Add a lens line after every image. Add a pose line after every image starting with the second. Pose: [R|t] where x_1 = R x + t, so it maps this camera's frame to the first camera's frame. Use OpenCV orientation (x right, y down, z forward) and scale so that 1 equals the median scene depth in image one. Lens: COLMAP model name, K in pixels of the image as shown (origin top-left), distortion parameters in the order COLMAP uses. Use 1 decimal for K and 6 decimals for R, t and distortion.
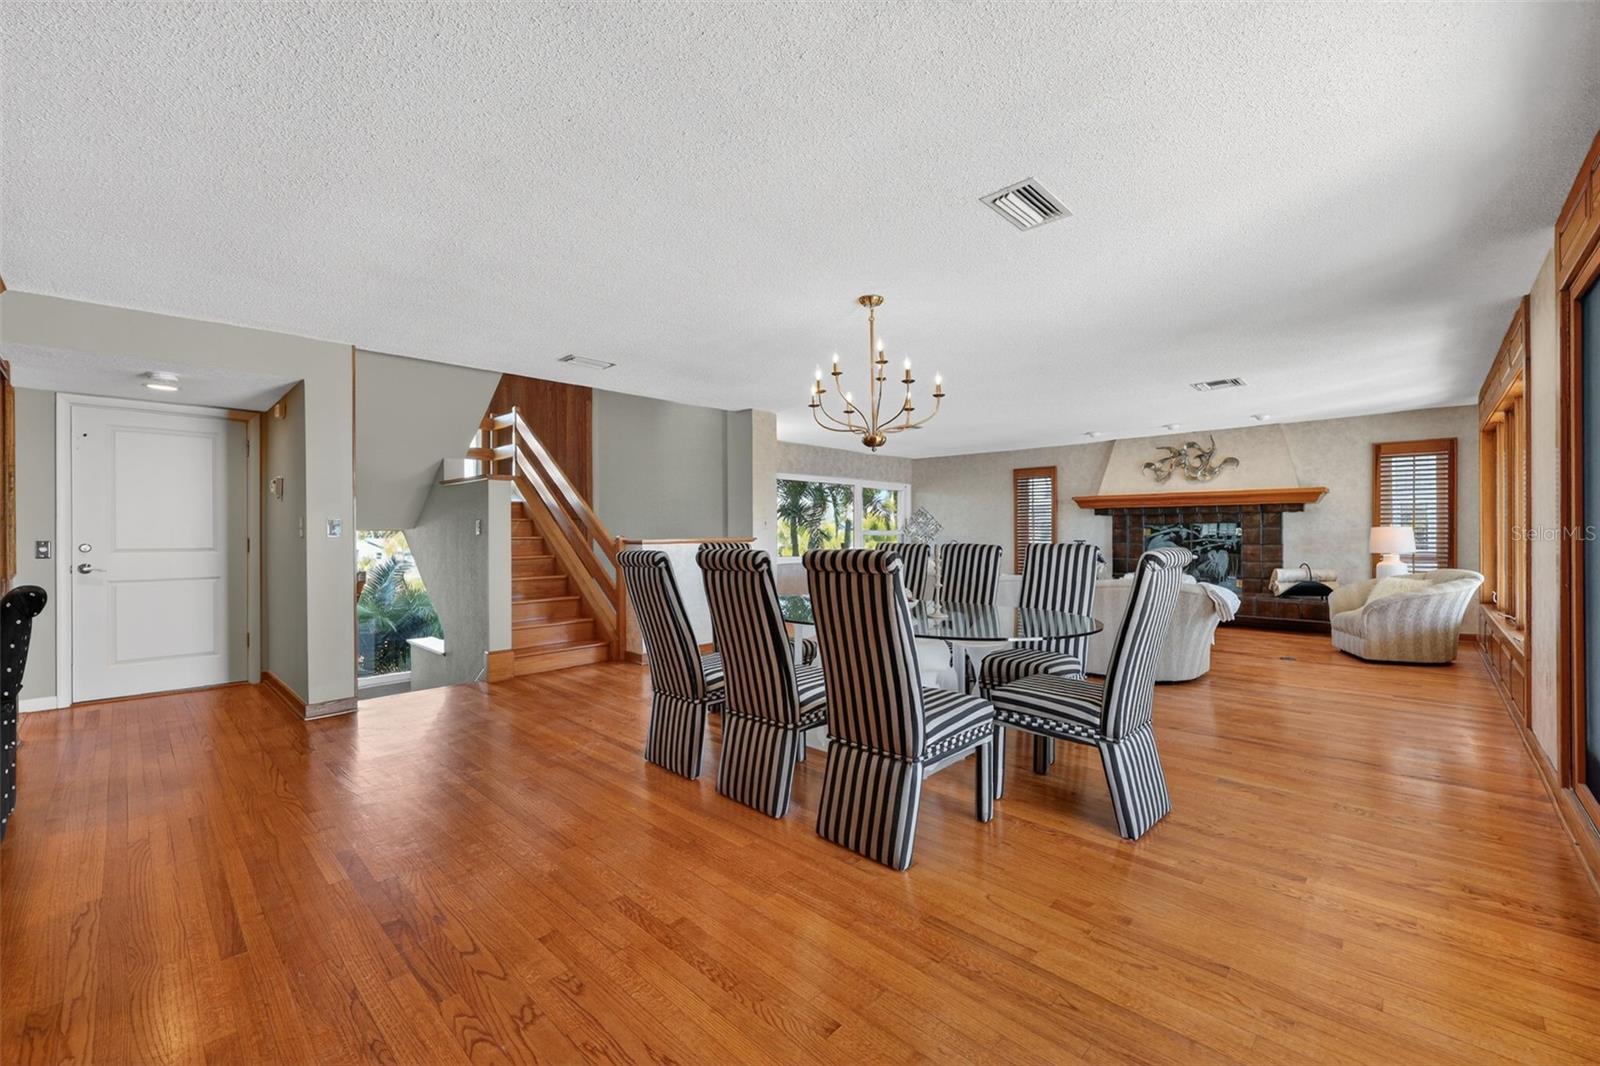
lens RADIAL K [[644.7, 0, 793.7], [0, 644.7, 529.5], [0, 0, 1]] dist [-0.000028, 0.000385]
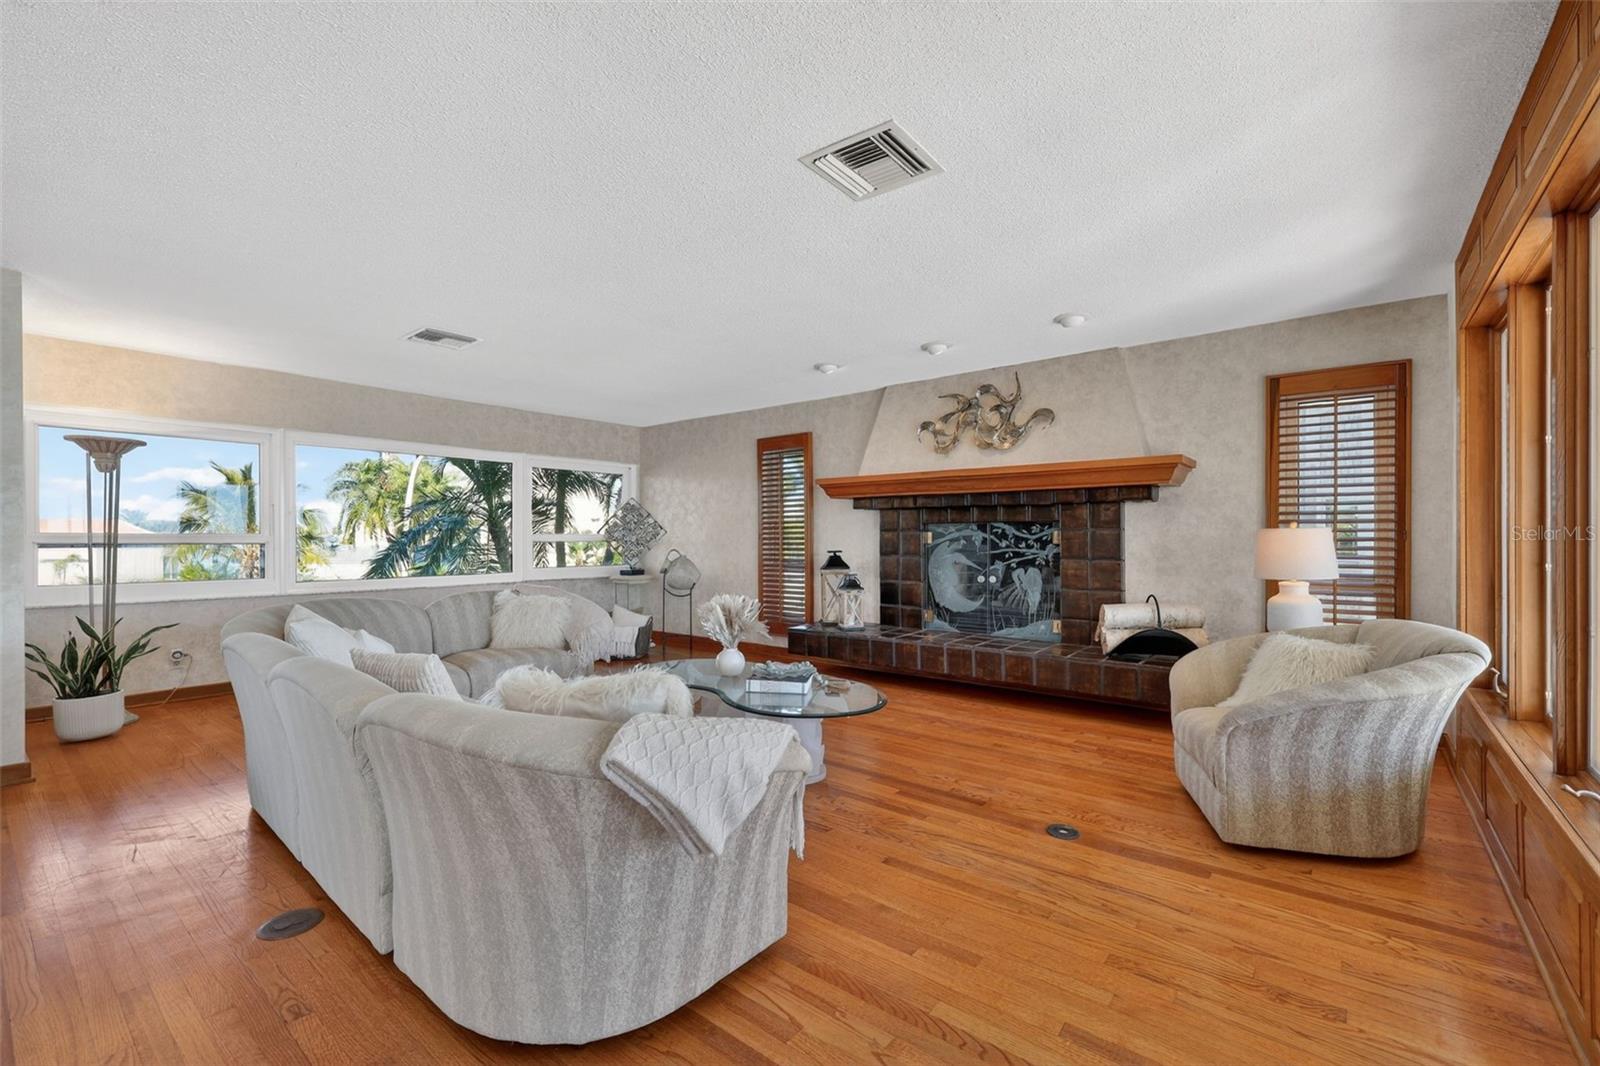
lens RADIAL K [[665.4, 0, 807.9], [0, 665.4, 535.6], [0, 0, 1]] dist [0.002952, -0.000302]
pose [[0.995850, 0.001359, 0.090998, 0.431280], [-0.001528, 0.999997, 0.001788, 0.001582], [-0.090995, -0.001920, 0.995849, 0.443016]]
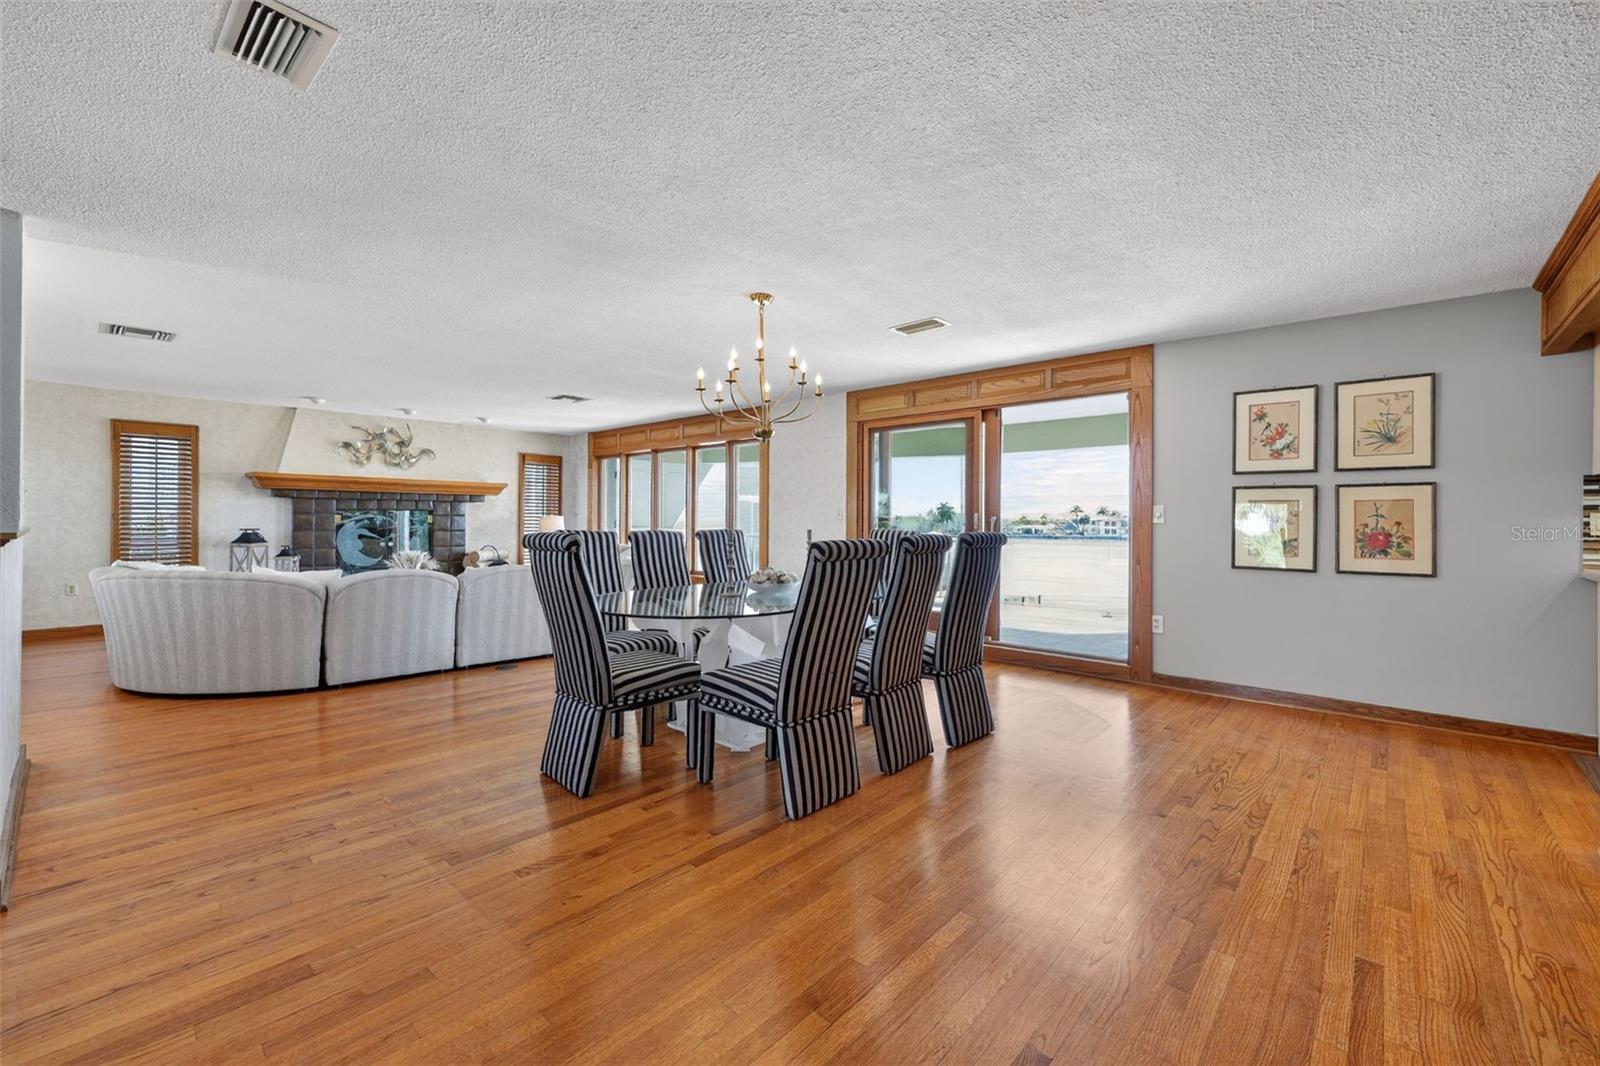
lens RADIAL K [[644.7, 0, 796.6], [0, 644.7, 520.9], [0, 0, 1]] dist [-0.000028, 0.000385]
pose [[-0.020442, 0.002312, 0.999788, -0.412954], [-0.009938, 0.999947, -0.002515, 0.003683], [-0.999742, -0.009987, -0.020418, 0.427993]]
